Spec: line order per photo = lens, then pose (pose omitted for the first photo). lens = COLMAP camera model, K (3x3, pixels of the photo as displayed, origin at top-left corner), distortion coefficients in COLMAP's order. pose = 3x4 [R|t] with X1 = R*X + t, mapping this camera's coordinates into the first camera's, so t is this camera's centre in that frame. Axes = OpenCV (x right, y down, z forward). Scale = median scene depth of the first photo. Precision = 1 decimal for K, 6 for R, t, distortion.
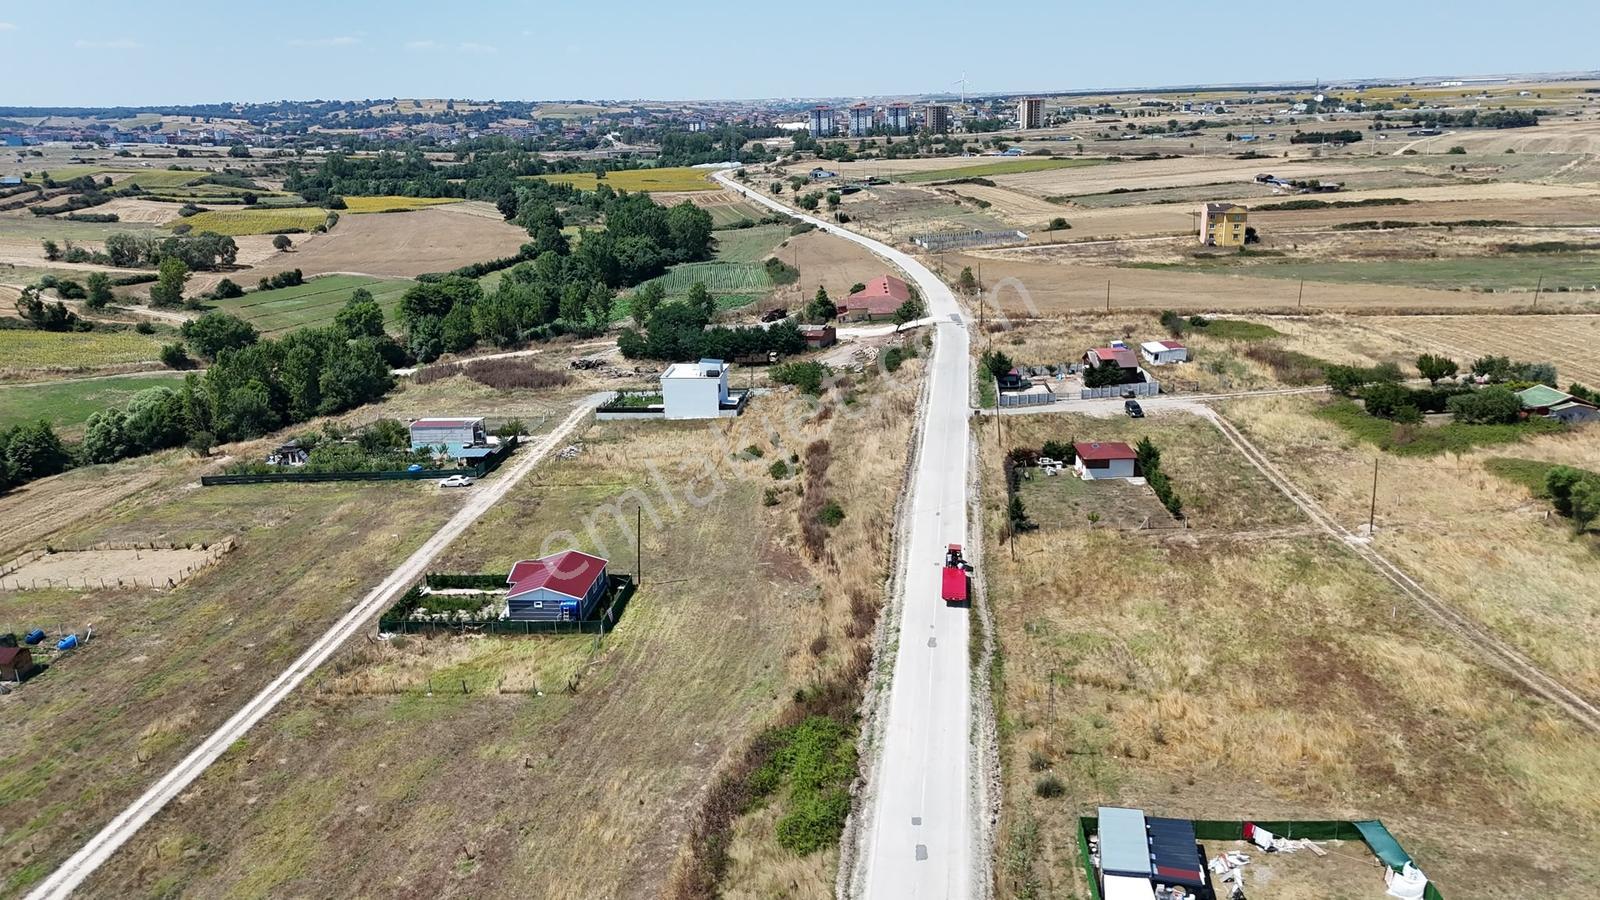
lens RADIAL K [[1178.6, 0, 801.3], [0, 1178.6, 450.2], [0, 0, 1]] dist [0.066922, -0.061691]
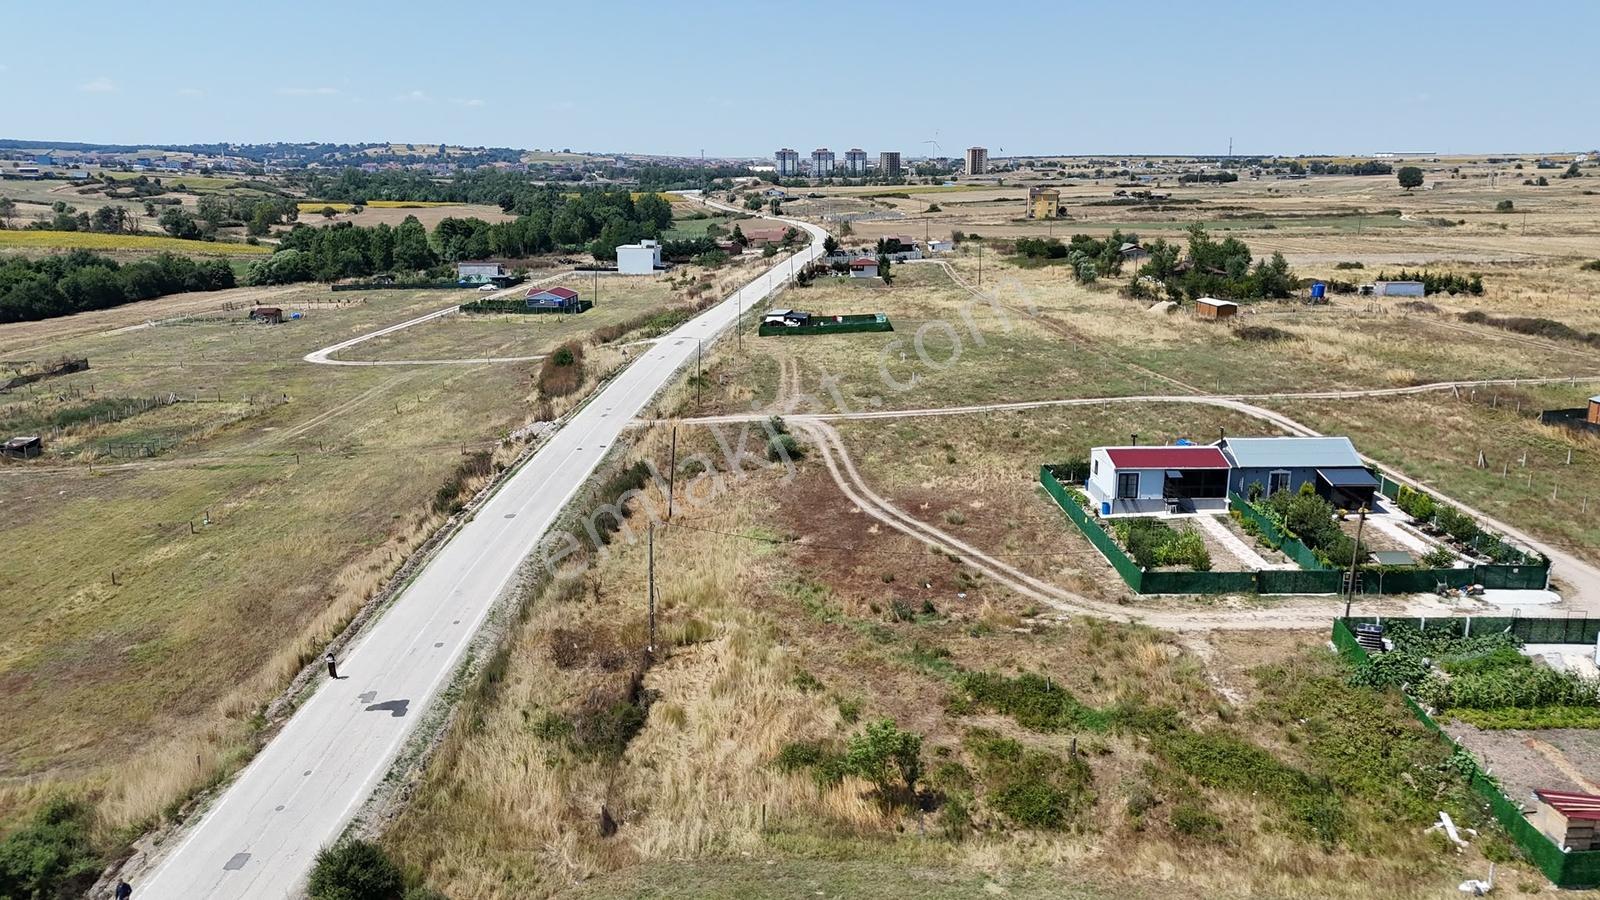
lens RADIAL K [[1178.9, 0, 798.3], [0, 1178.9, 442.9], [0, 0, 1]] dist [0.078150, -0.077962]
pose [[0.999558, 0.024656, 0.016634, 0.068272], [-0.023703, 0.998191, -0.055255, 0.185031], [-0.017966, 0.054837, 0.998334, -0.373851]]
